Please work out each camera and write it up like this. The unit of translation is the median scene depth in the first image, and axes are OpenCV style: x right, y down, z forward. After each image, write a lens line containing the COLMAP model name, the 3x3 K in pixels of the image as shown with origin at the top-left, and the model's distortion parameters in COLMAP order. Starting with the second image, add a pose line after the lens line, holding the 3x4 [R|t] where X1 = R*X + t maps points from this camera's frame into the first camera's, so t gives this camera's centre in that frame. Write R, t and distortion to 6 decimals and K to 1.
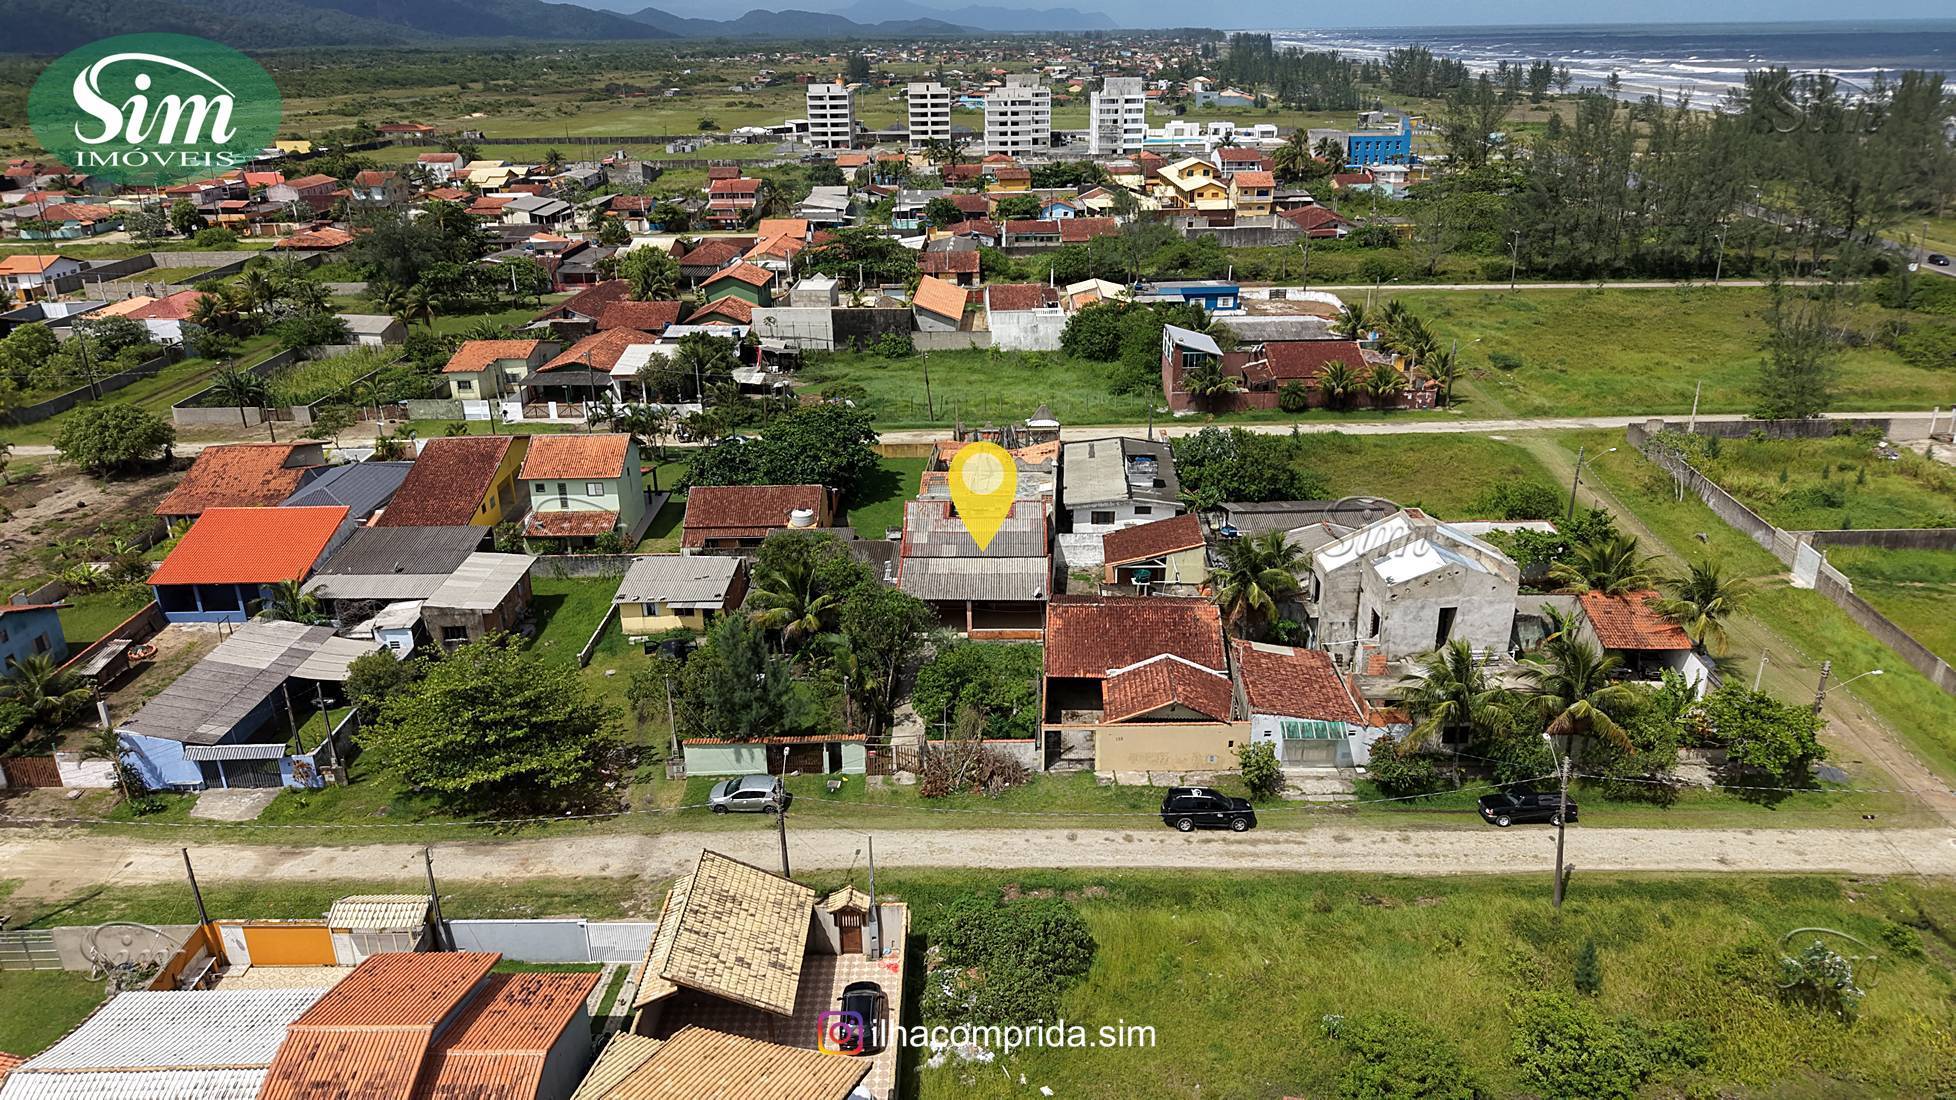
lens RADIAL K [[1325.7, 0, 977.0], [0, 1325.7, 542.4], [0, 0, 1]] dist [0.021475, -0.021518]
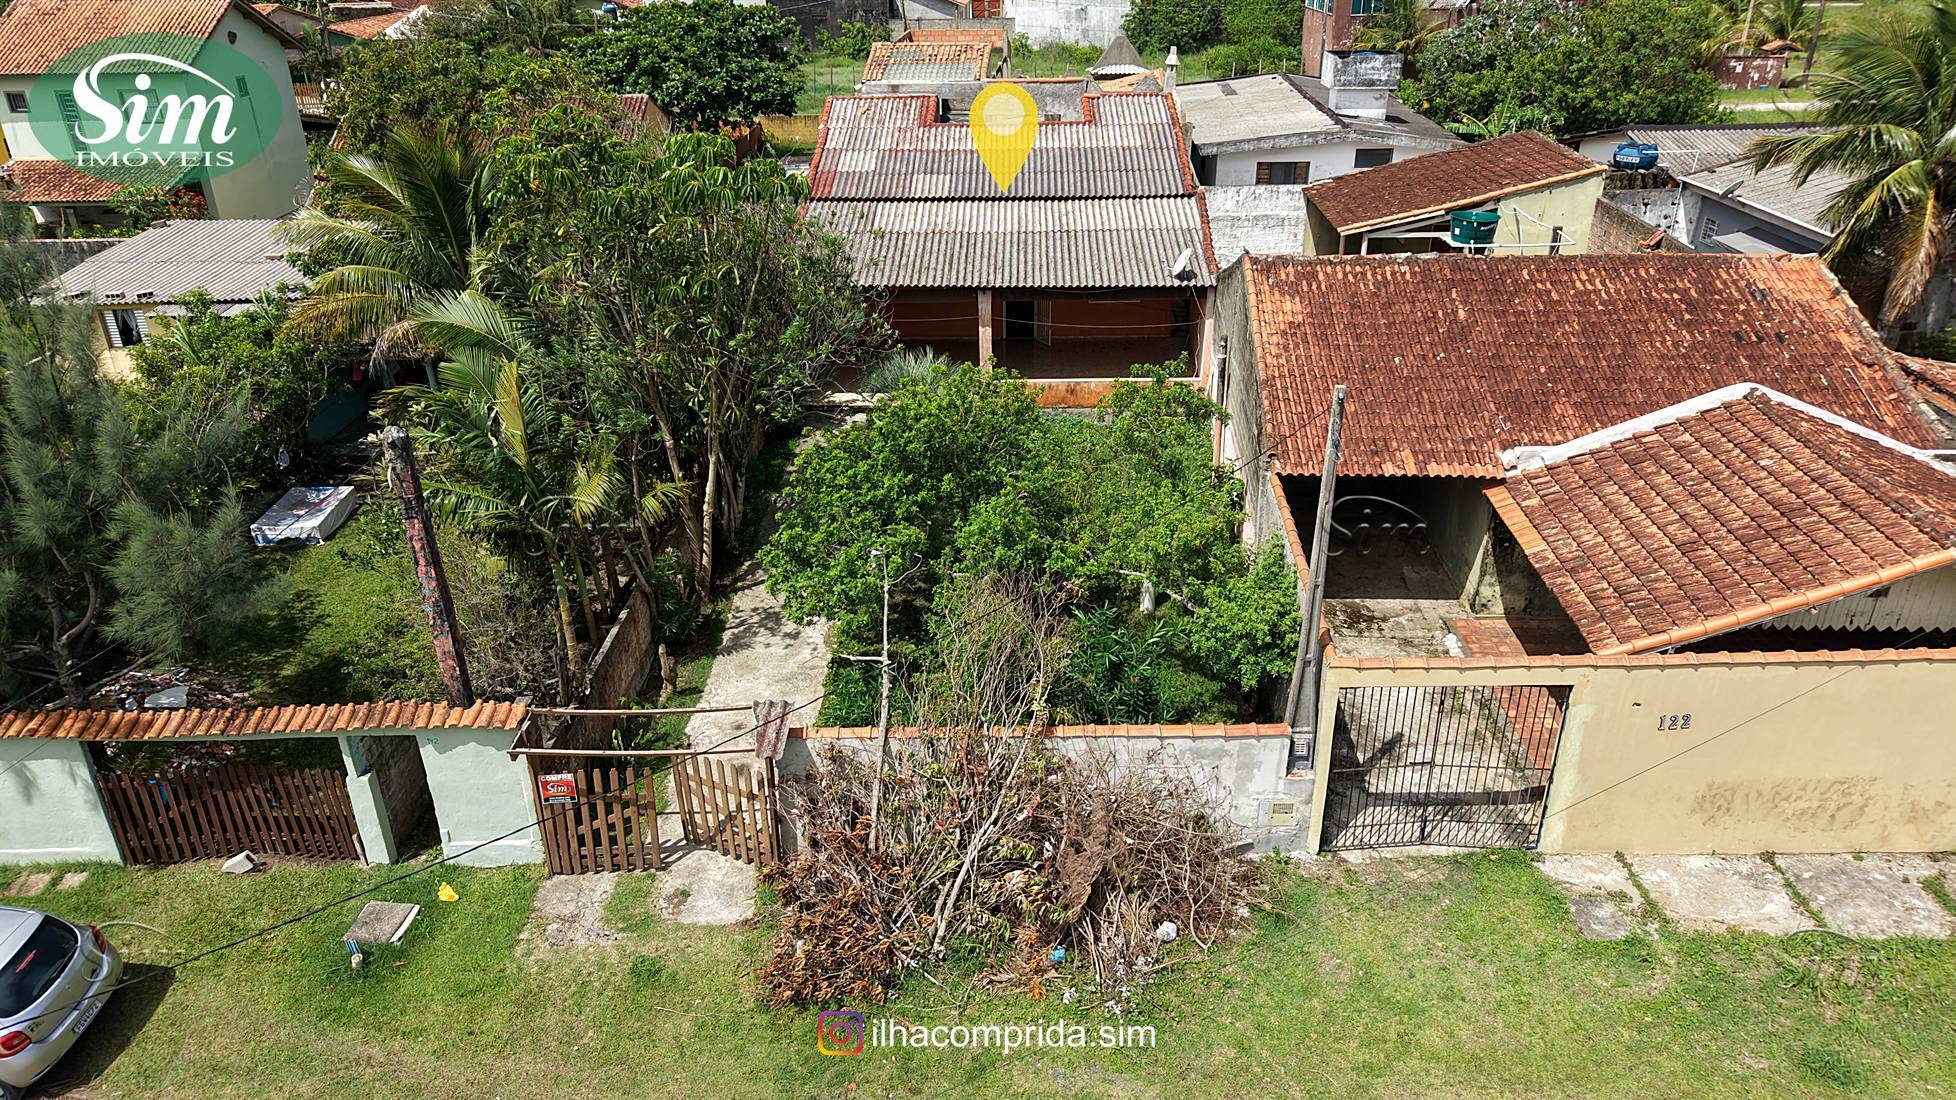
lens RADIAL K [[1325.7, 0, 979.1], [0, 1325.7, 554.9], [0, 0, 1]] dist [0.021475, -0.021518]
pose [[0.999990, 0.000046, -0.004402, -0.007154], [0.000329, 0.996370, 0.085125, 0.099378], [0.004389, -0.085126, 0.996361, 0.765553]]
